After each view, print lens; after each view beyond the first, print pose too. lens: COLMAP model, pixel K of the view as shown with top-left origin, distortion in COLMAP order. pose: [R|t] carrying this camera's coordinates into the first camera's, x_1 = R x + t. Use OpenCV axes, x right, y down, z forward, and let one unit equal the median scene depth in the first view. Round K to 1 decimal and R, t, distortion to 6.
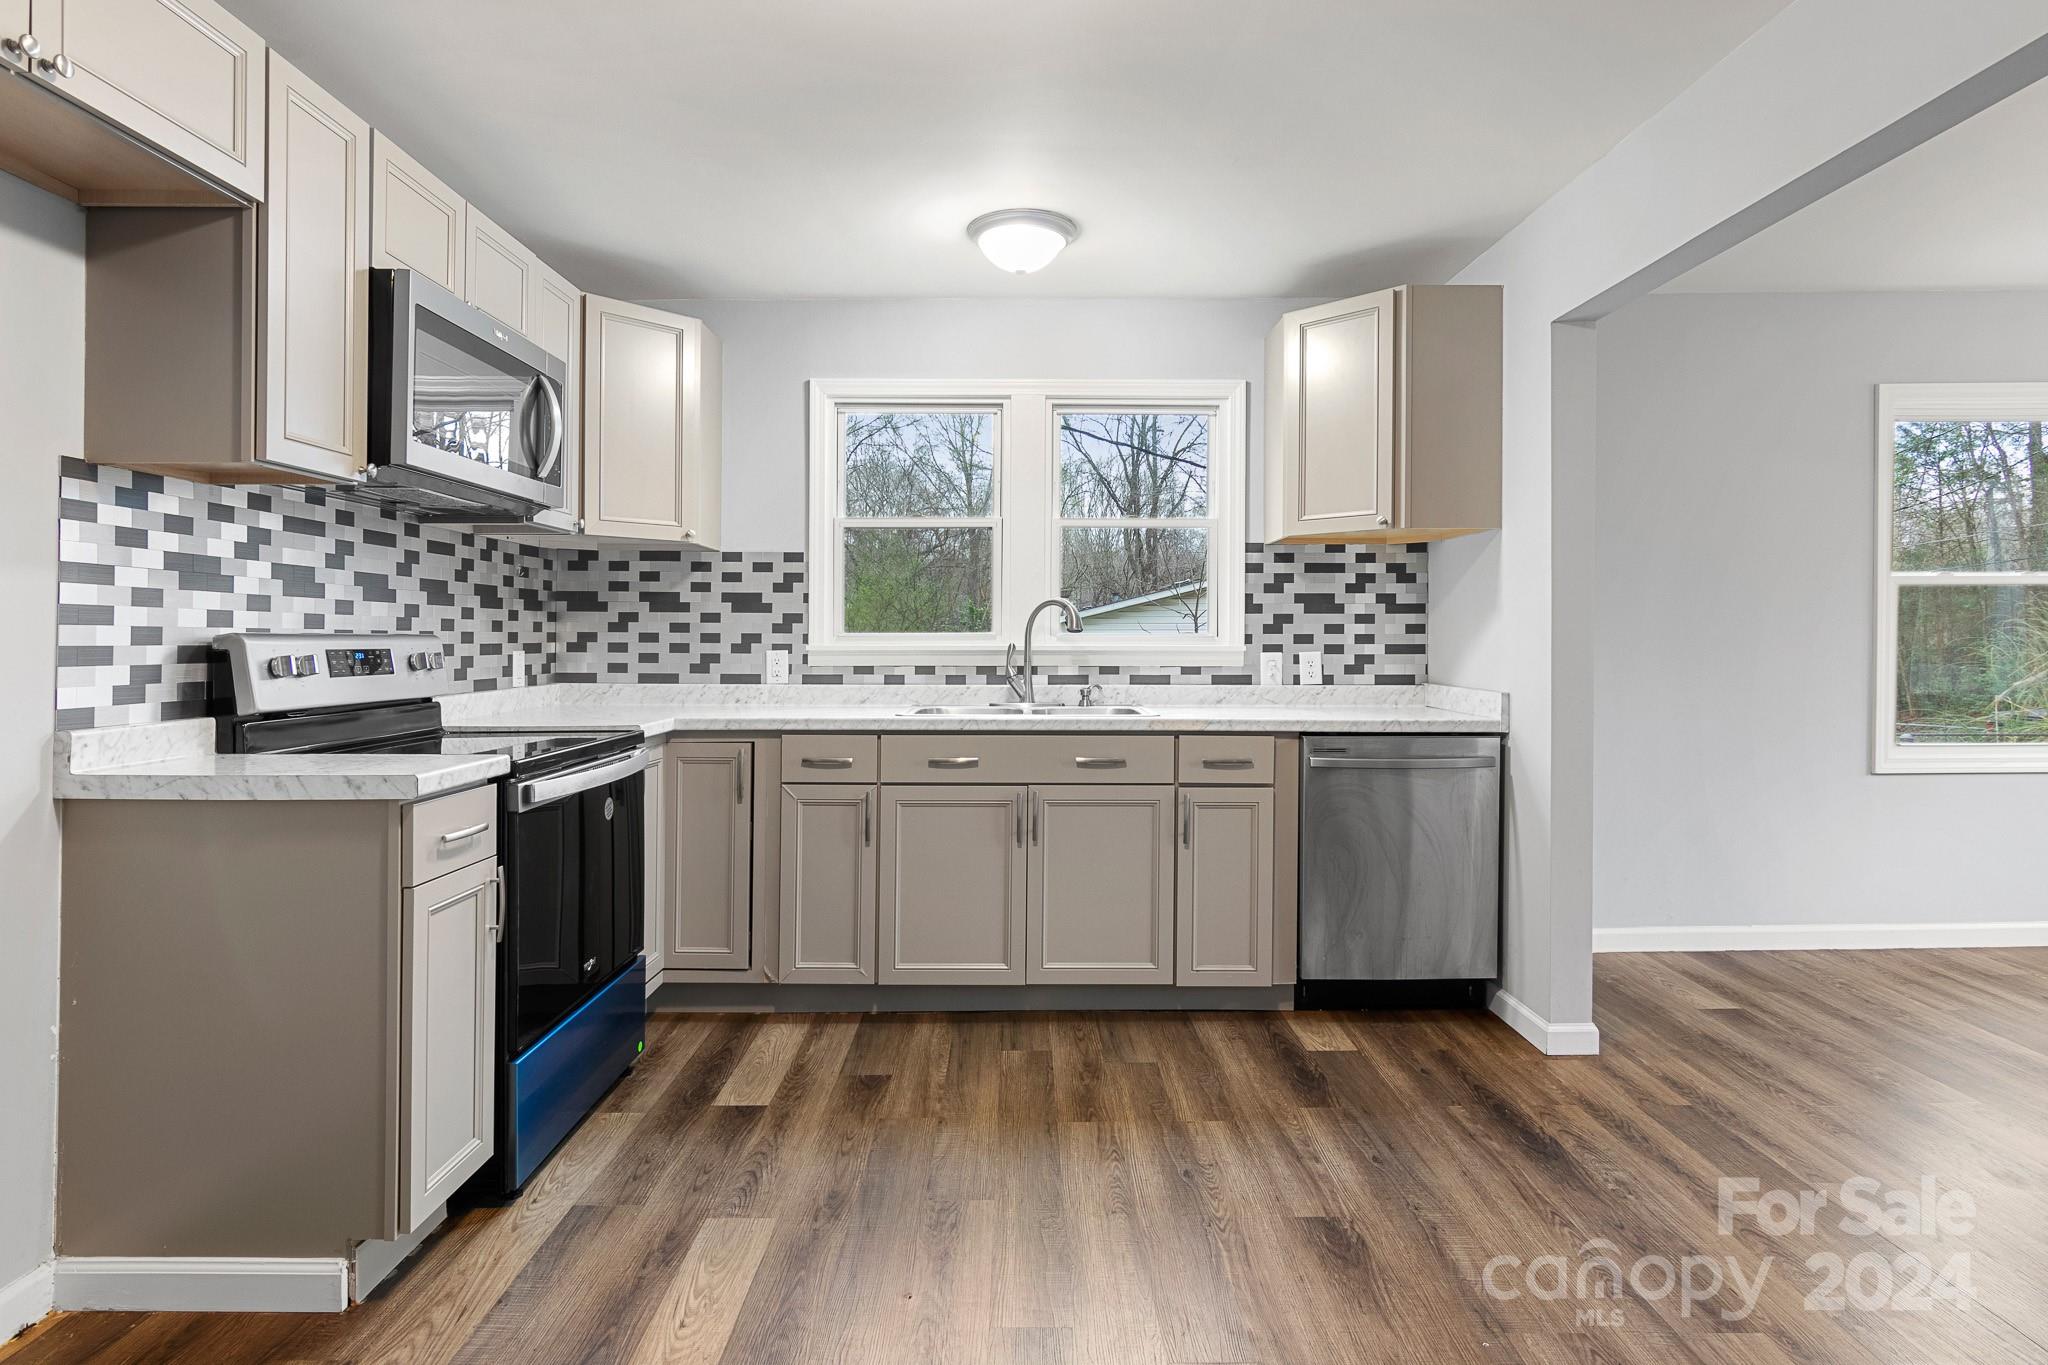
lens RADIAL K [[1051.5, 0, 1024.4], [0, 1051.5, 637.2], [0, 0, 1]] dist [-0.006791, 0.004987]
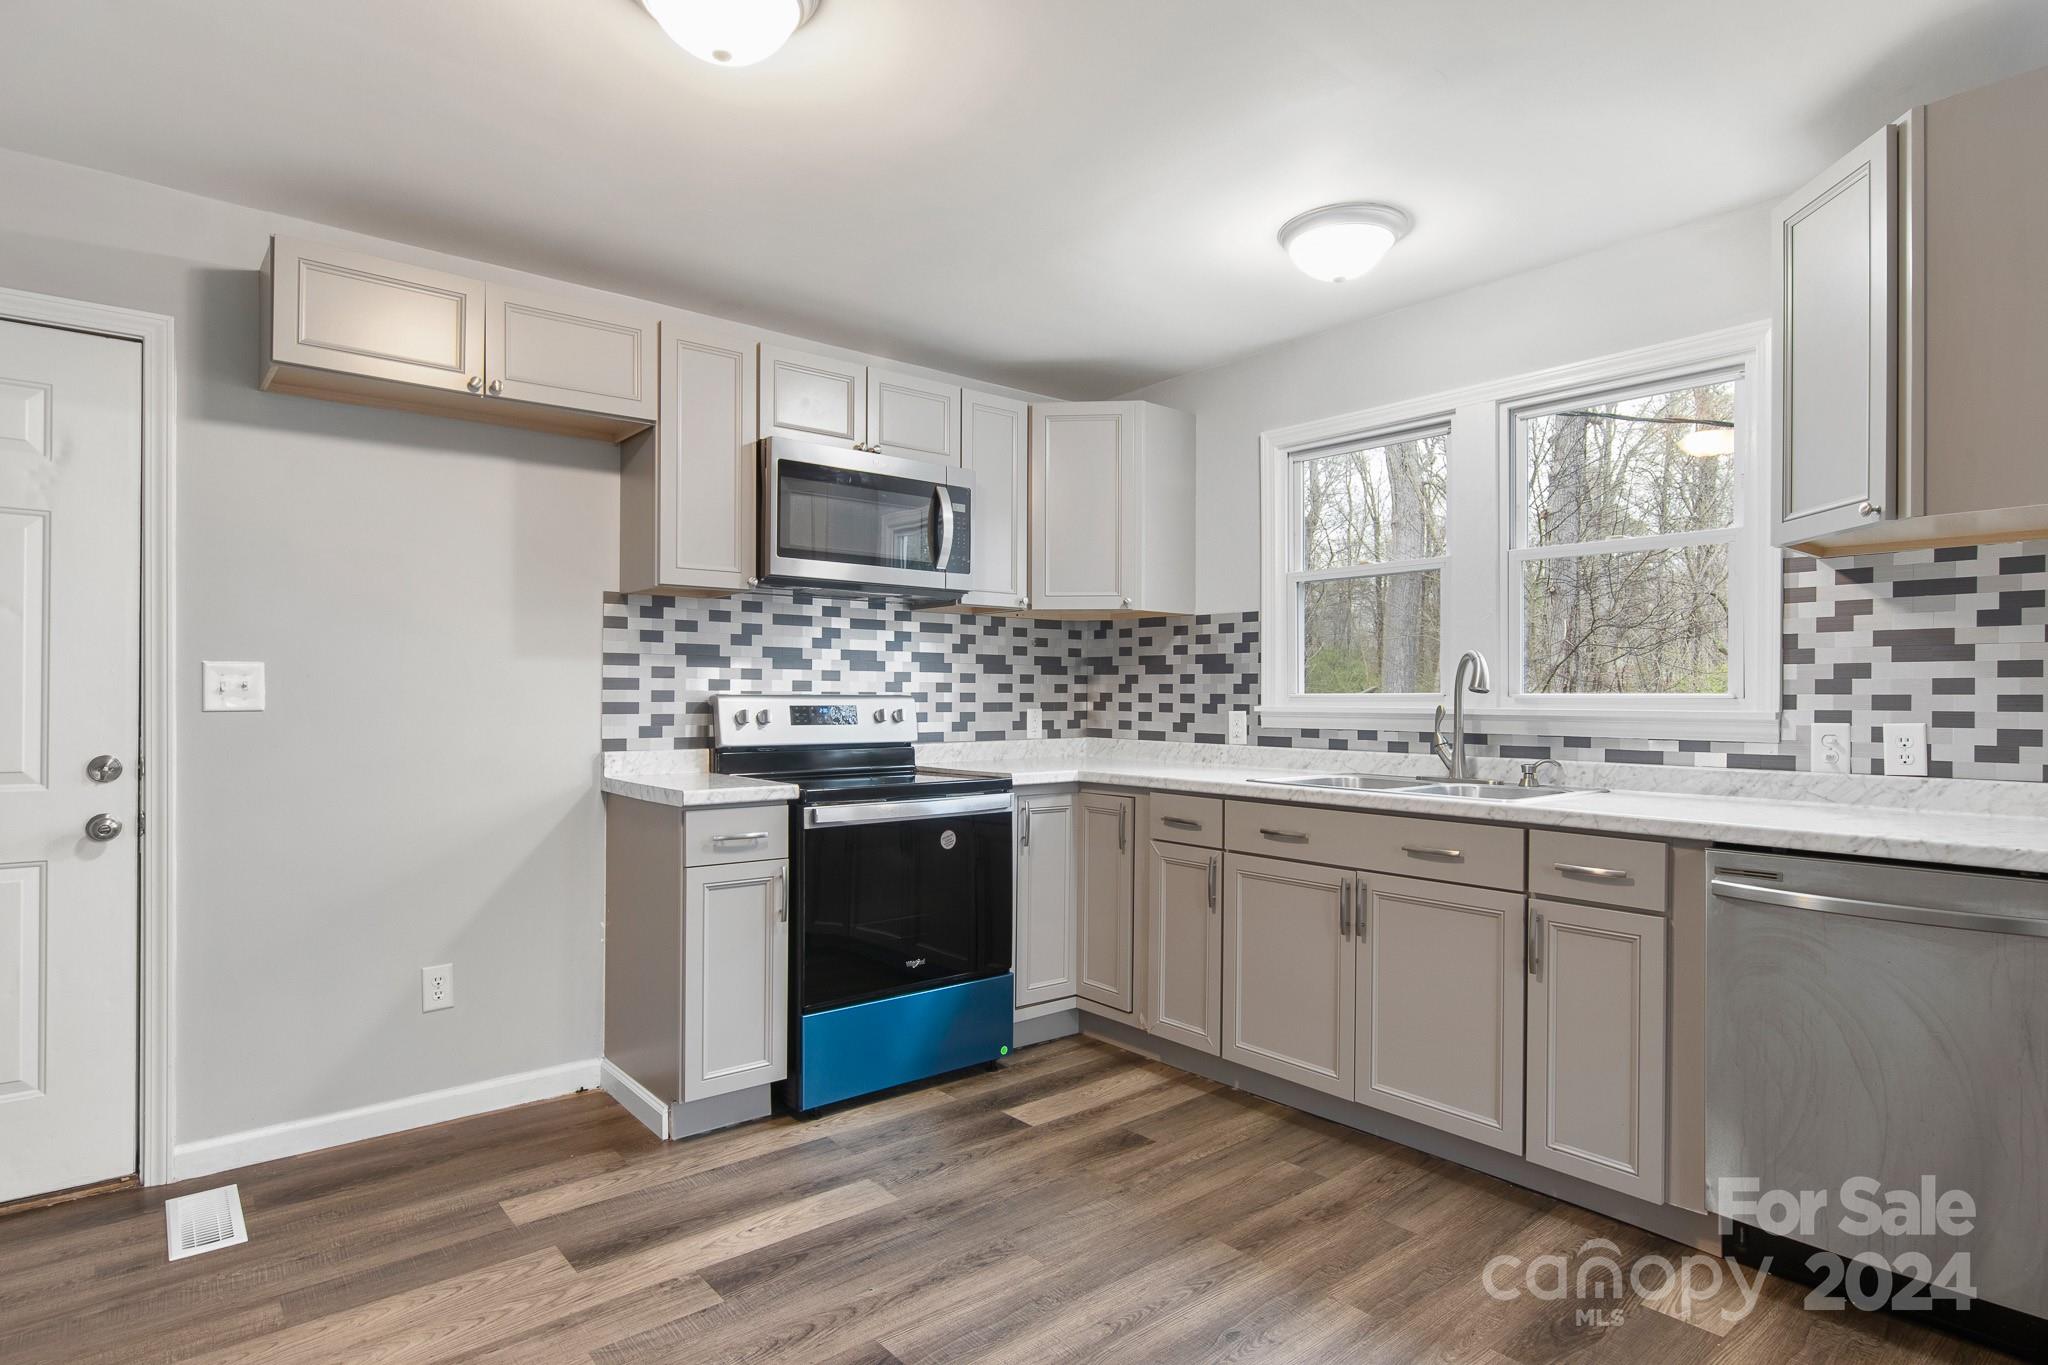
lens RADIAL K [[1088.6, 0, 1037.1], [0, 1088.6, 692.8], [0, 0, 1]] dist [-0.010190, 0.004475]
pose [[0.643876, -0.001290, -0.765129, 0.517093], [-0.001657, 0.999994, -0.003081, -0.001543], [0.765128, 0.003252, 0.643870, 0.226621]]
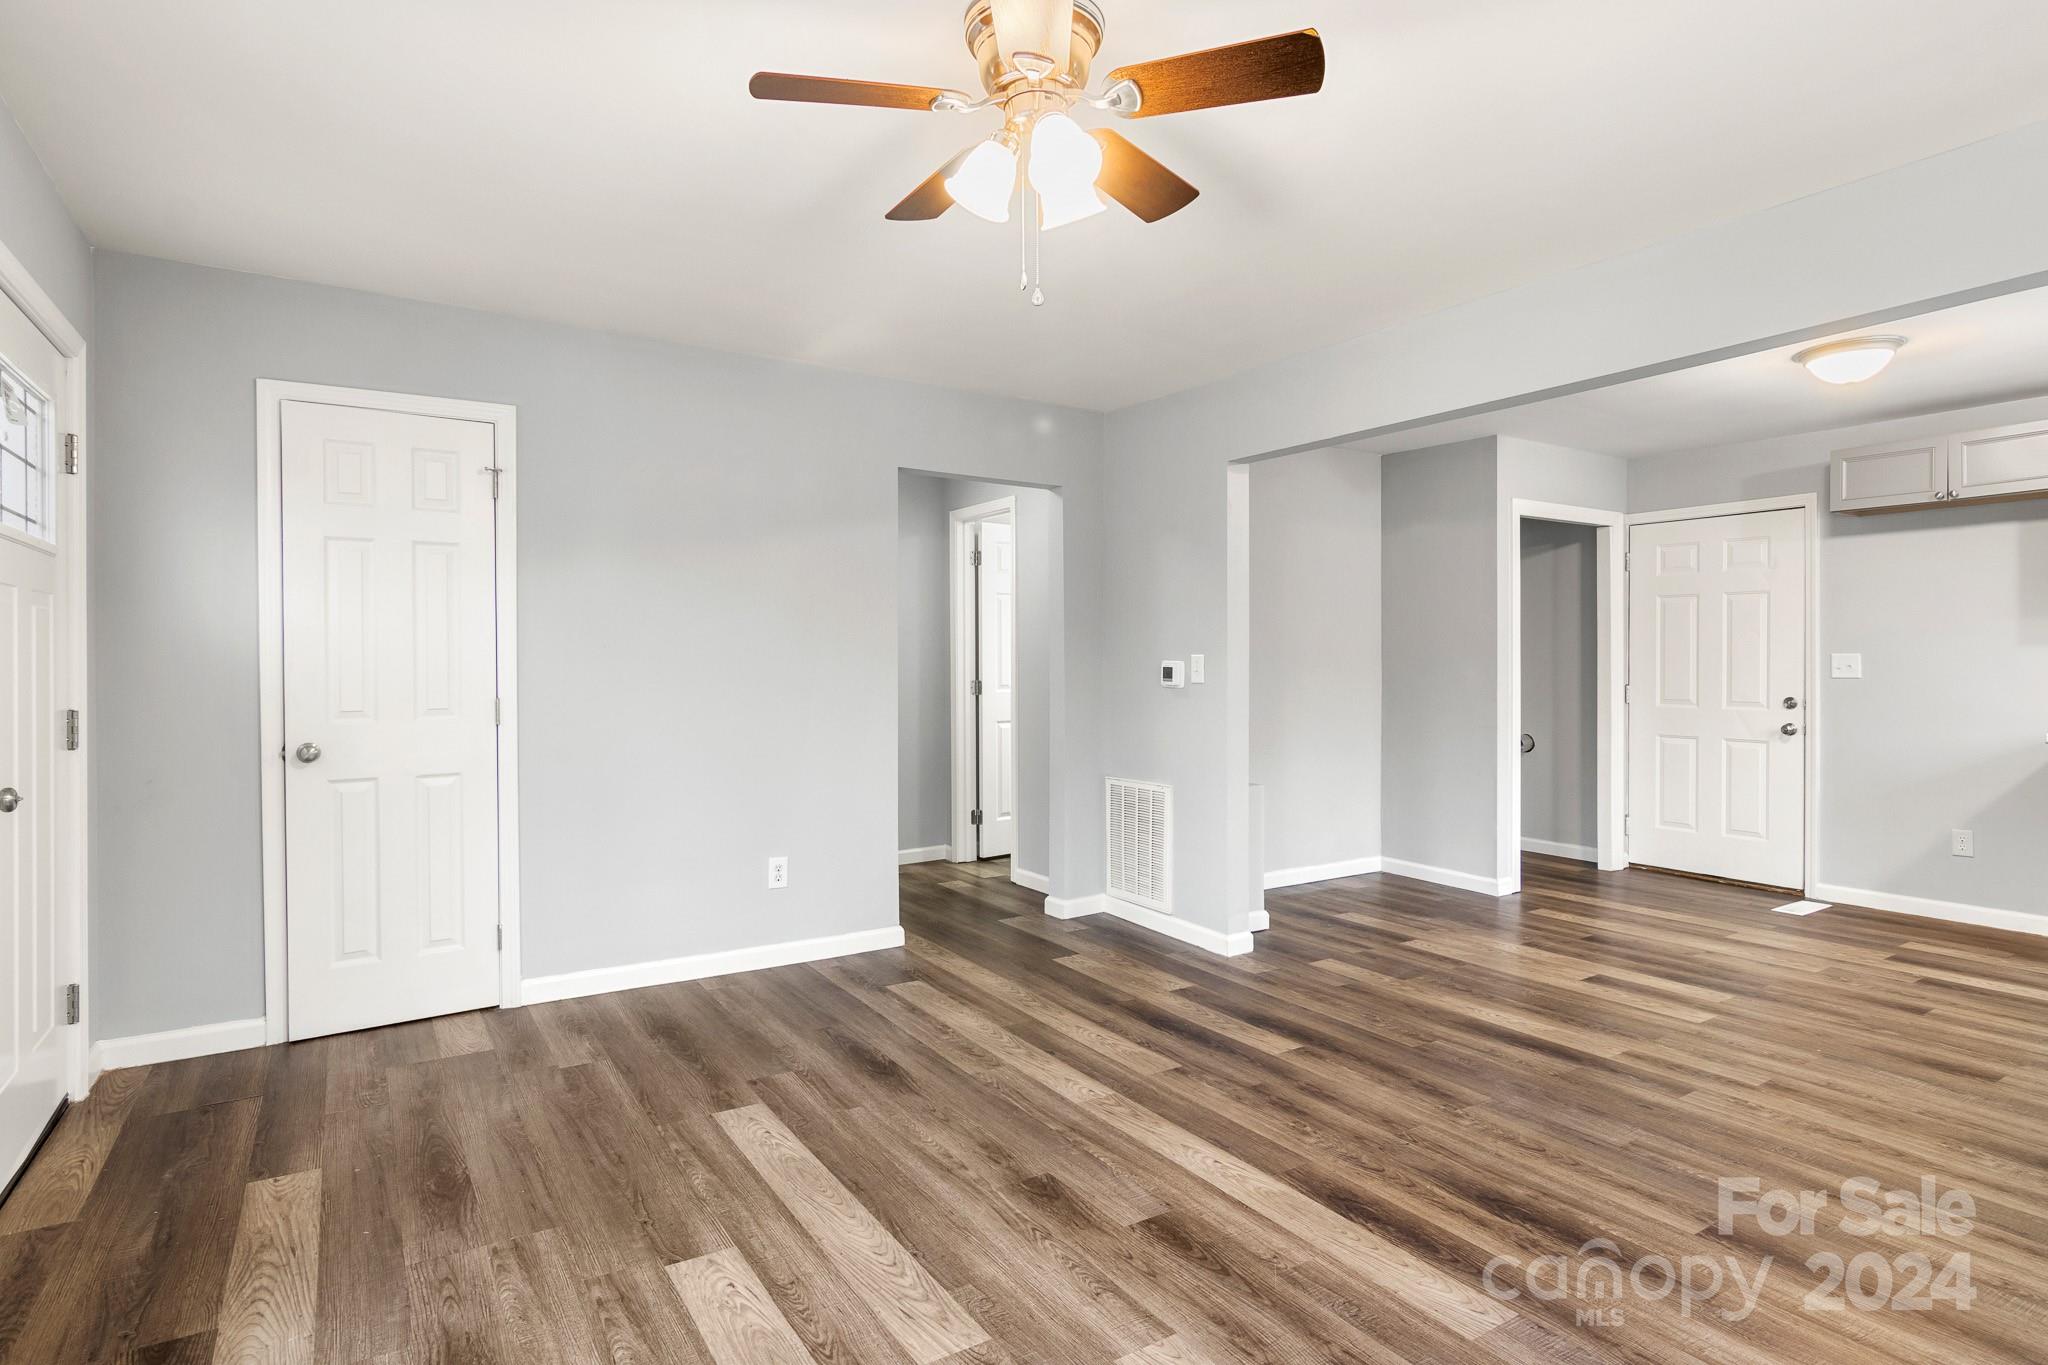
lens RADIAL K [[1051.5, 0, 1027.8], [0, 1051.5, 665.5], [0, 0, 1]] dist [-0.006791, 0.004987]
pose [[-0.842280, 0.002371, -0.539036, 1.445901], [0.000871, 0.999995, 0.003038, -0.015067], [0.539040, 0.002089, -0.842277, 0.990080]]
